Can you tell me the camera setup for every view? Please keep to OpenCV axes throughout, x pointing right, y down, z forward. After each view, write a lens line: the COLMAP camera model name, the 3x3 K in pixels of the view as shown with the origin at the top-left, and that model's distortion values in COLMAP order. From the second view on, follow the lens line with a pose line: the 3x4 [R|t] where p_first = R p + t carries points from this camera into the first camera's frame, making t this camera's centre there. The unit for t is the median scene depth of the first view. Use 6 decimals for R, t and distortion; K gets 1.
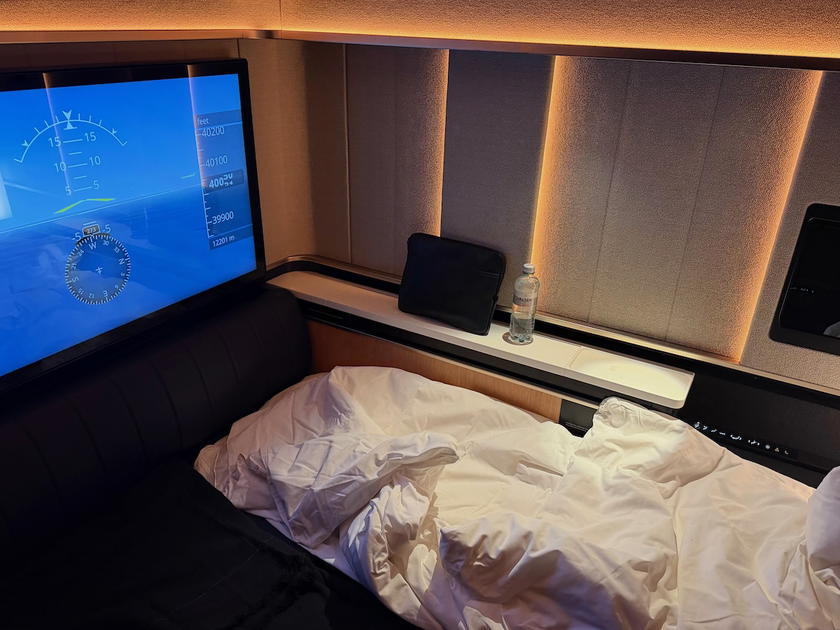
lens RADIAL K [[646.1, 0, 409.5], [0, 646.1, 317.7], [0, 0, 1]] dist [0.216475, -0.353670]
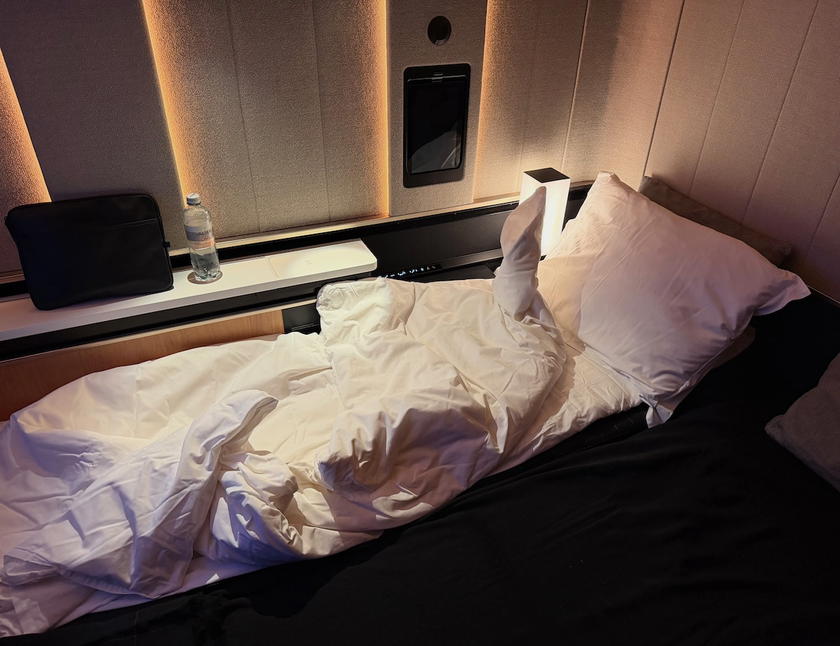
lens RADIAL K [[642.8, 0, 419.7], [0, 642.8, 331.3], [0, 0, 1]] dist [0.139594, -0.155622]
pose [[0.560184, -0.467872, 0.683586, -0.396197], [0.346555, 0.881900, 0.319611, -0.107227], [-0.752392, 0.057859, 0.656170, 0.187726]]
